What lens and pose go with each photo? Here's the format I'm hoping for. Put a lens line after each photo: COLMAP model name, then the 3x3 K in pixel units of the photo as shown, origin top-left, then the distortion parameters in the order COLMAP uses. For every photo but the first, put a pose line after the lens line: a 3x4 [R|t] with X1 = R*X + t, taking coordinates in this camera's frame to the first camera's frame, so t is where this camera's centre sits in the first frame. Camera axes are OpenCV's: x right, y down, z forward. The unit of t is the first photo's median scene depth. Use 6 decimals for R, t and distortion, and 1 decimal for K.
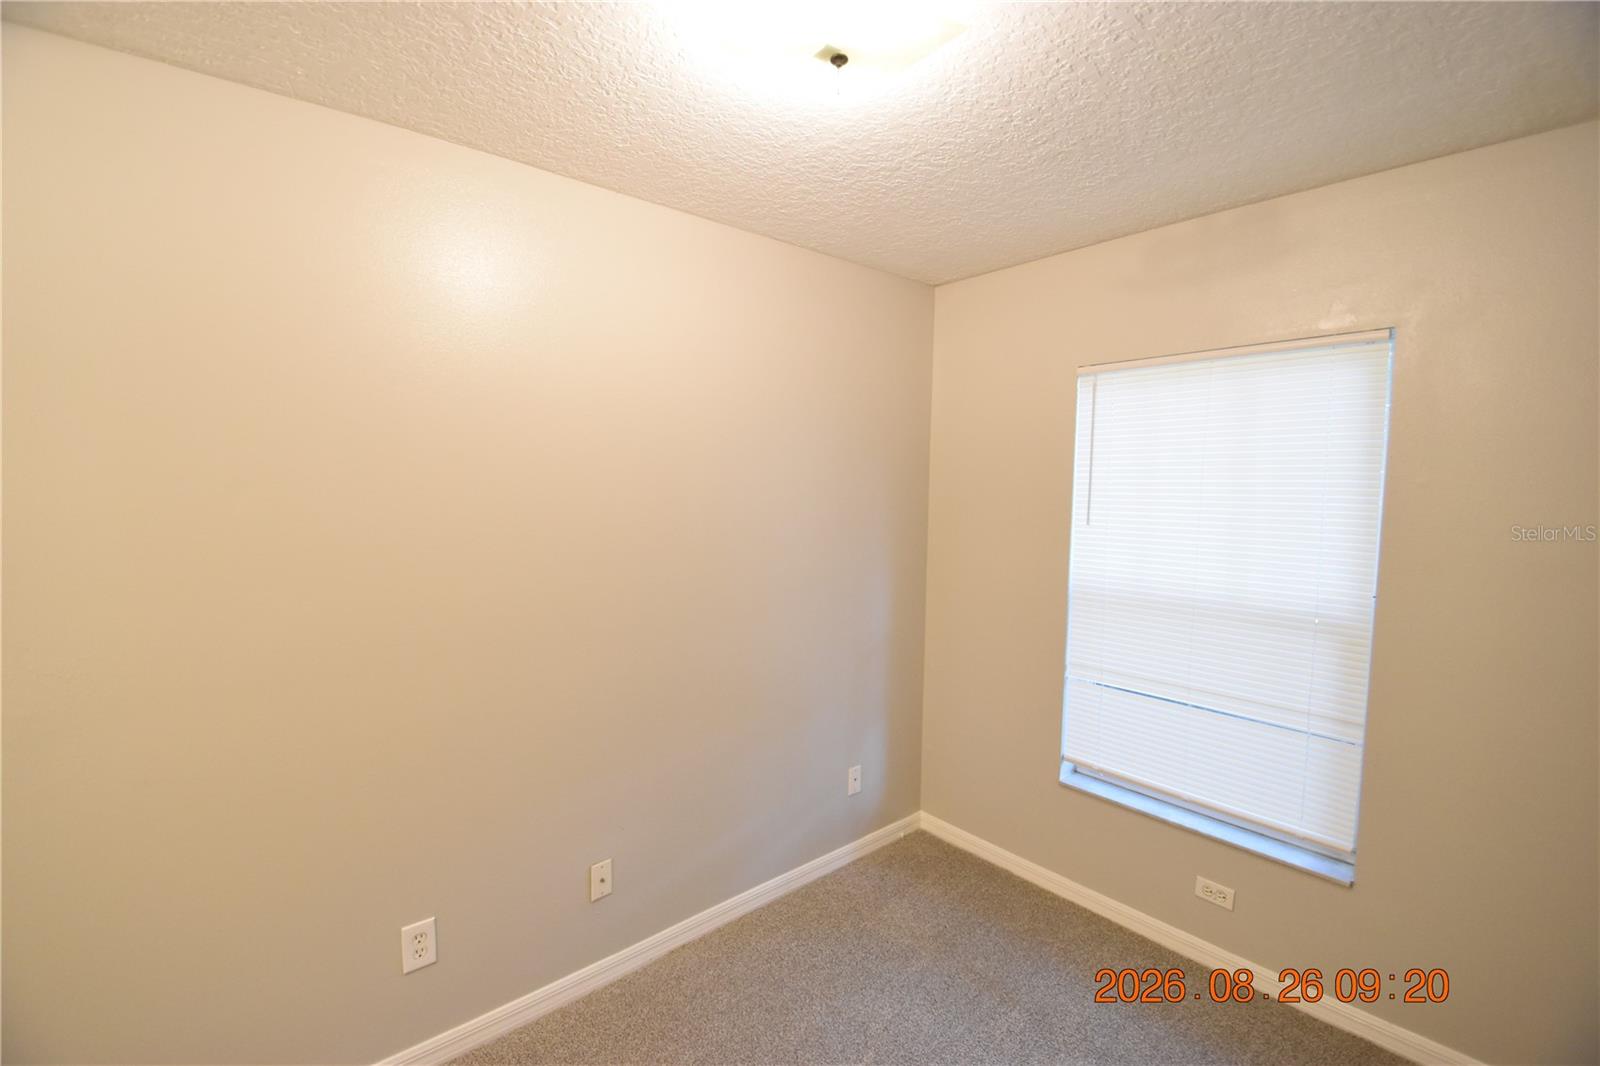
lens RADIAL K [[699.6, 0, 797.3], [0, 699.6, 534.6], [0, 0, 1]] dist [-0.000556, -0.007697]
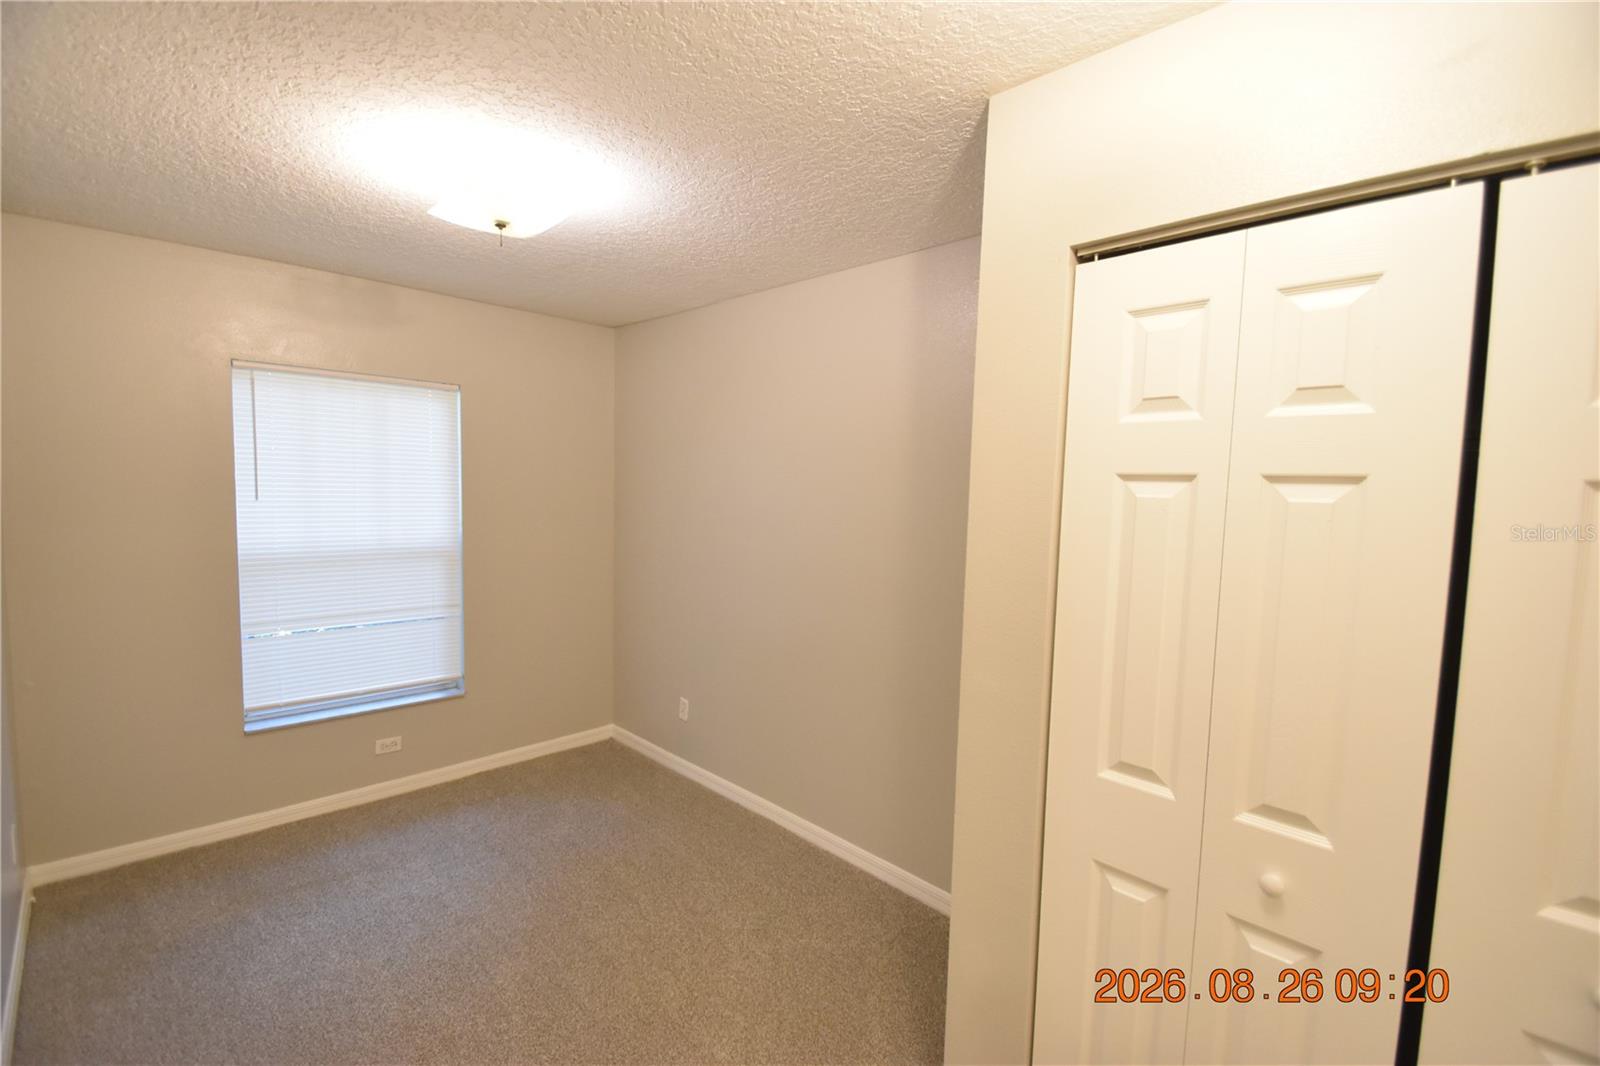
lens RADIAL K [[699.6, 0, 797.0], [0, 699.6, 535.4], [0, 0, 1]] dist [-0.000556, -0.007697]
pose [[-0.073448, -0.084375, 0.993723, -0.814051], [0.044073, 0.995167, 0.087755, -0.018389], [-0.996325, 0.050241, -0.069375, 0.198850]]
